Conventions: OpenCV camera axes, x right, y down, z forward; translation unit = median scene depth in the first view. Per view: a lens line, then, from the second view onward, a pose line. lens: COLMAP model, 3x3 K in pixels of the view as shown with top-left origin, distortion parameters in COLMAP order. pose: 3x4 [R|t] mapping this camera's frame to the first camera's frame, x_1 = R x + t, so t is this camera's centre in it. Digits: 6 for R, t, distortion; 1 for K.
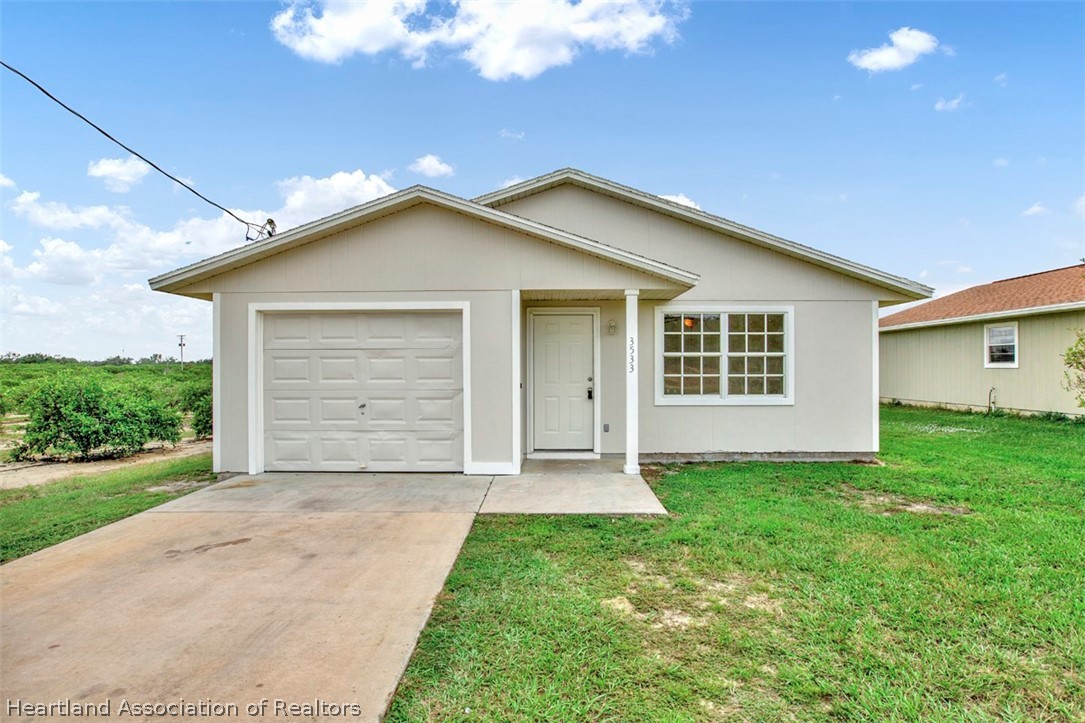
lens RADIAL K [[585.3, 0, 542.5], [0, 585.3, 361.5], [0, 0, 1]] dist [-0.040014, 0.027485]
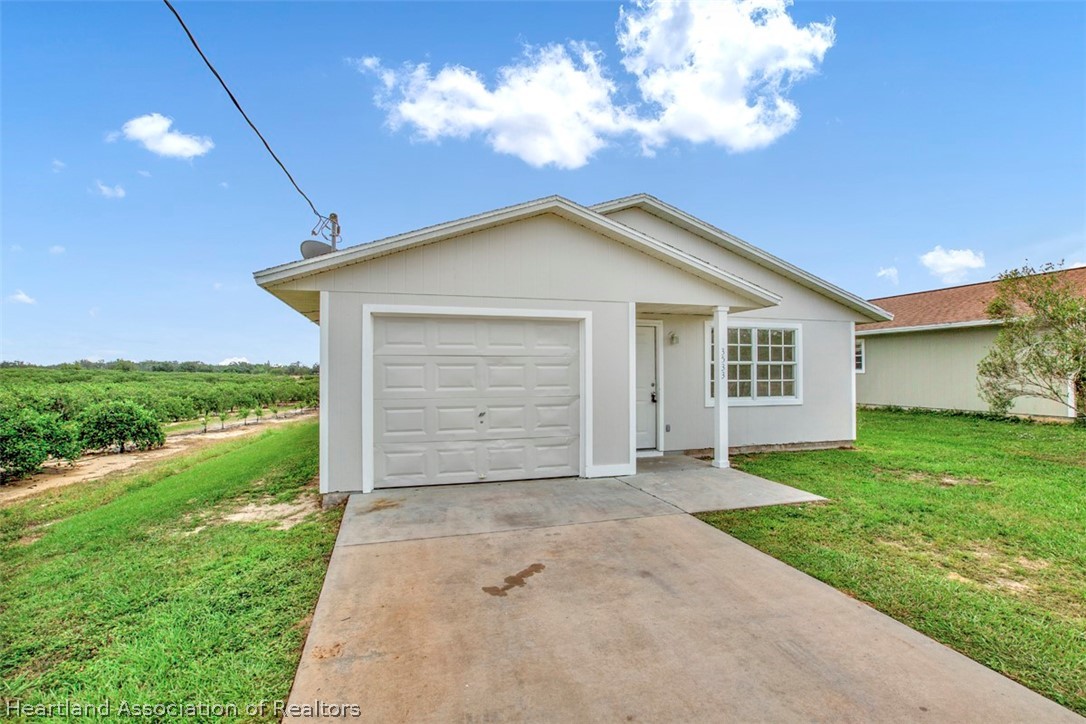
lens RADIAL K [[526.0, 0, 543.0], [0, 526.0, 362.0], [0, 0, 1]] dist [-0.046875, 0.019113]
pose [[0.950911, 0.006157, 0.309404, -0.485342], [-0.003566, 0.999954, -0.008939, -0.003603], [-0.309445, 0.007397, 0.950889, 0.134758]]
